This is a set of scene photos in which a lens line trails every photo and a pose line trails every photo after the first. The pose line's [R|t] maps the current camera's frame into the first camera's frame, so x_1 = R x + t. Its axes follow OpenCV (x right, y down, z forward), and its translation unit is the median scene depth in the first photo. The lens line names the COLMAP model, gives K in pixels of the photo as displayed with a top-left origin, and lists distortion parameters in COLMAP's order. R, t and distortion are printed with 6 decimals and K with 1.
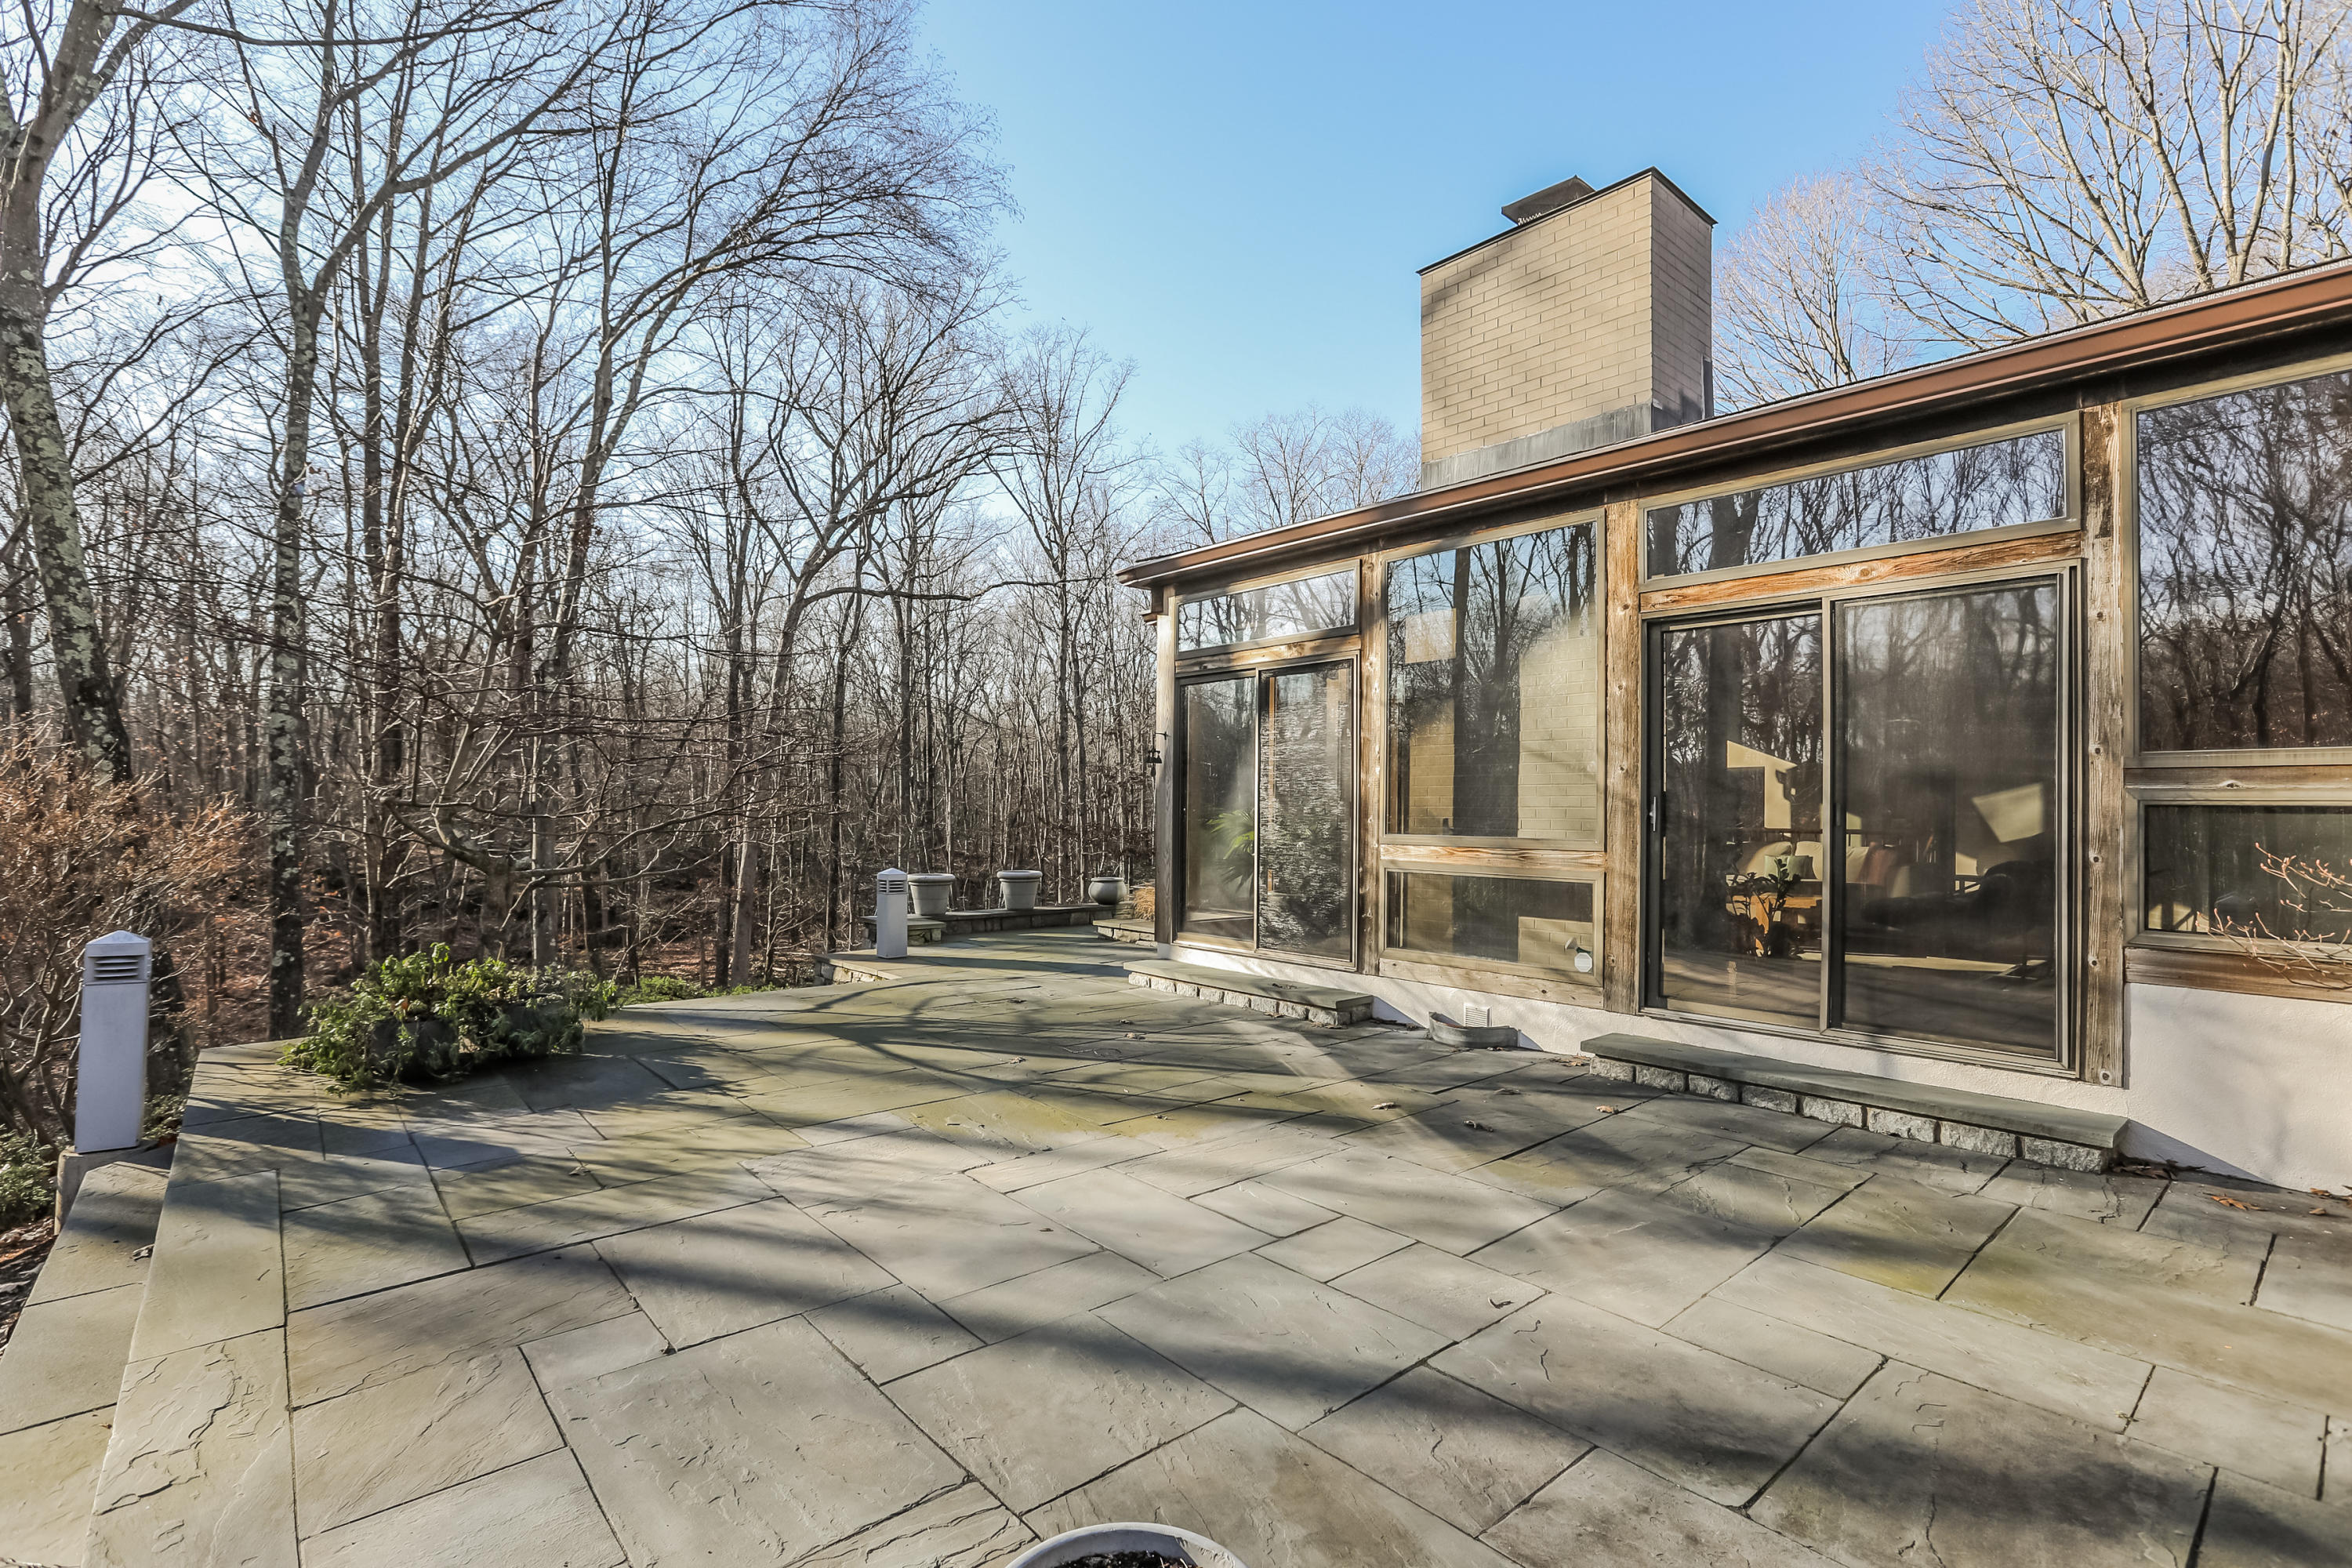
lens RADIAL K [[1064.2, 0, 1176.0], [0, 1064.2, 784.0], [0, 0, 1]] dist [-0.000423, -0.000059]
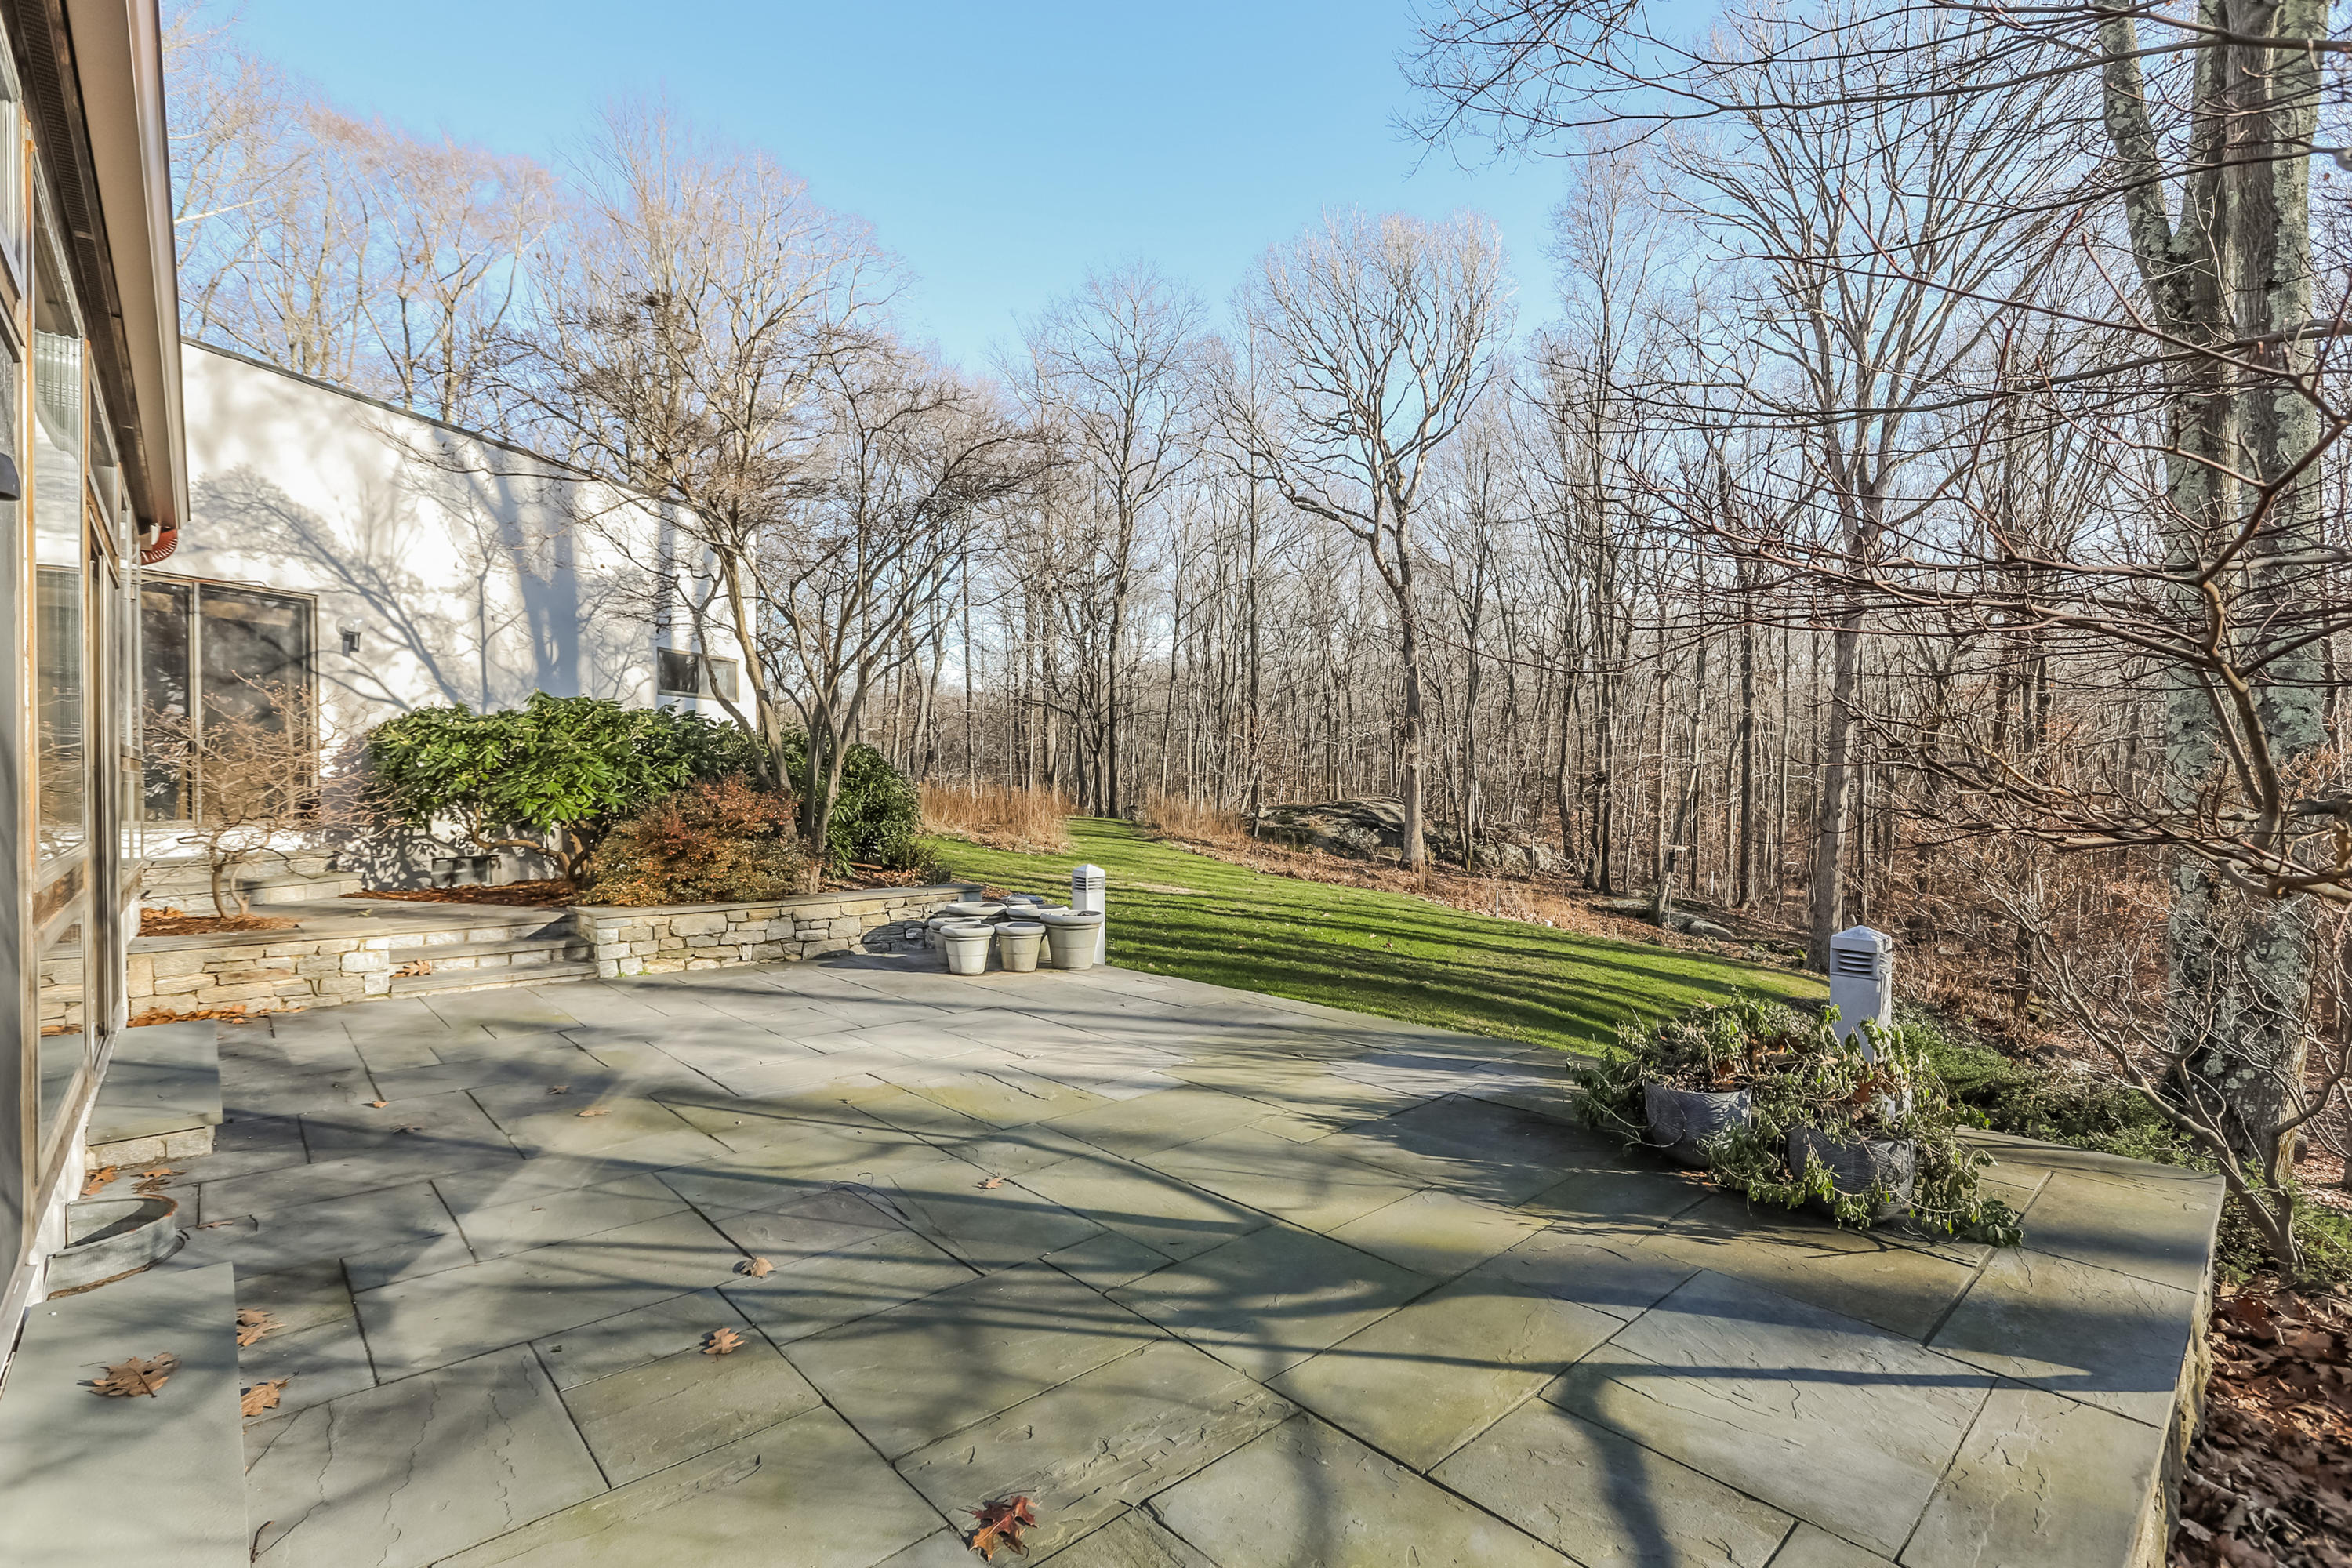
lens RADIAL K [[1064.2, 0, 1176.0], [0, 1064.2, 784.0], [0, 0, 1]] dist [-0.000423, -0.000059]
pose [[-0.999322, -0.009227, -0.035636, -0.281503], [-0.008536, 0.999774, -0.019472, 0.027283], [0.035808, -0.019154, -0.999175, 1.972282]]
